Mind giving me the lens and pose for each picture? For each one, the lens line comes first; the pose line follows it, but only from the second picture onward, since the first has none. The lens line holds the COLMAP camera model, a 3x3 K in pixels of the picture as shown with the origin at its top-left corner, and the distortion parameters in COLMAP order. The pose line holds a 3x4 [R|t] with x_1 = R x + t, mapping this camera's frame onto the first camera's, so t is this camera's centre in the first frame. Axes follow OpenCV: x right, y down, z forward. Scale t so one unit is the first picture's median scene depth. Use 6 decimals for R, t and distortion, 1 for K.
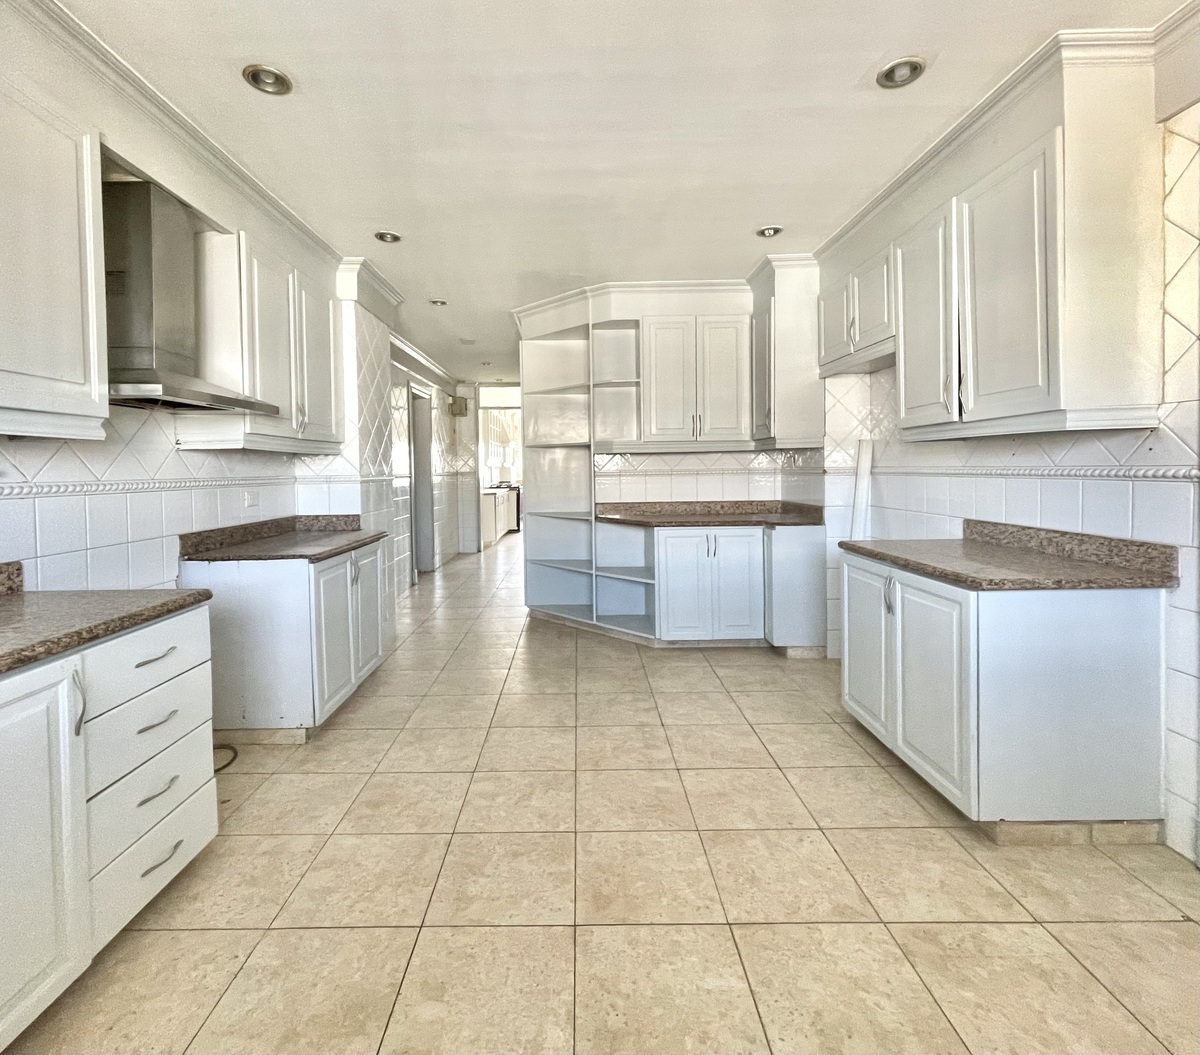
lens RADIAL K [[589.8, 0, 577.2], [0, 589.8, 480.2], [0, 0, 1]] dist [0.002175, 0.000106]
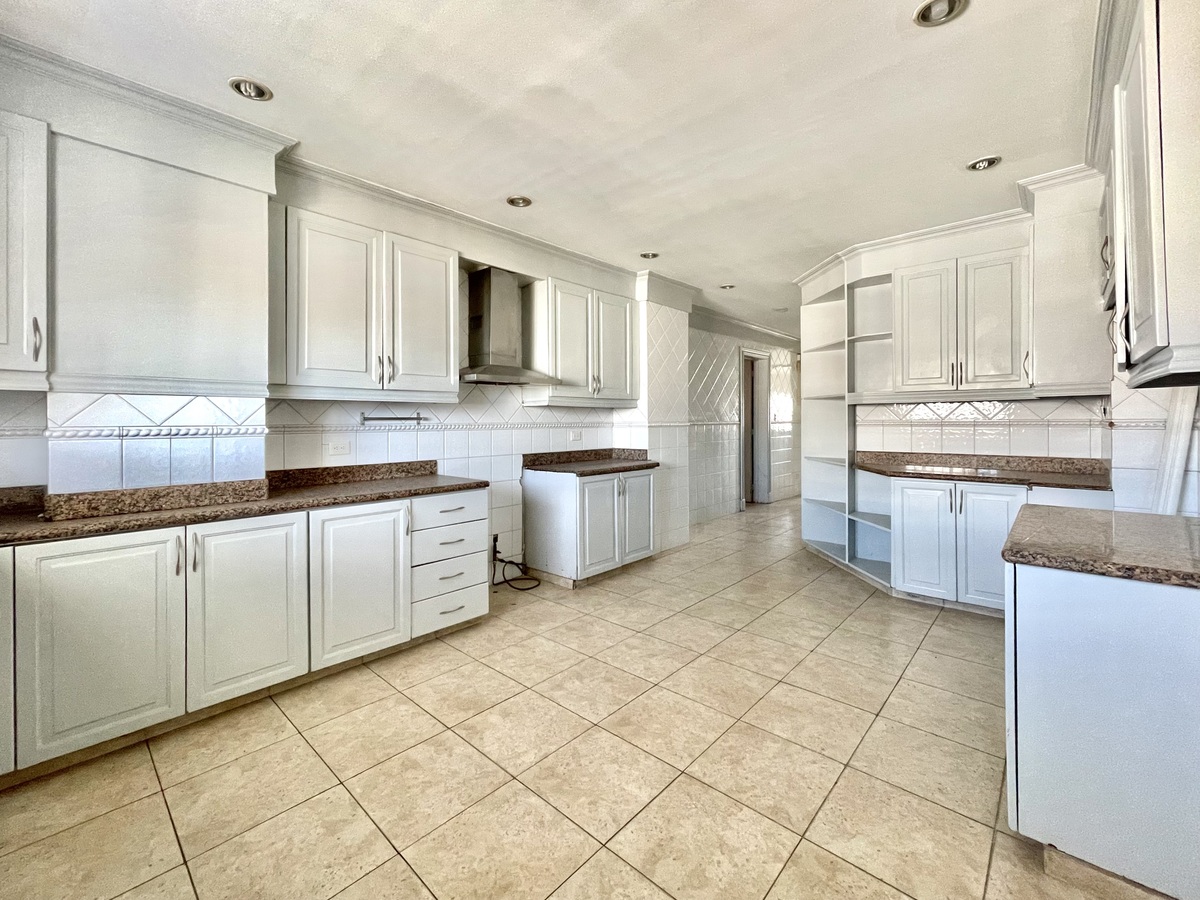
lens RADIAL K [[503.2, 0, 599.9], [0, 503.2, 418.7], [0, 0, 1]] dist [0.001367, 0.000018]
pose [[0.747472, 0.008131, -0.664244, 0.494947], [-0.018273, 0.999798, -0.008324, -0.005700], [0.664042, 0.018360, 0.747470, 0.023168]]
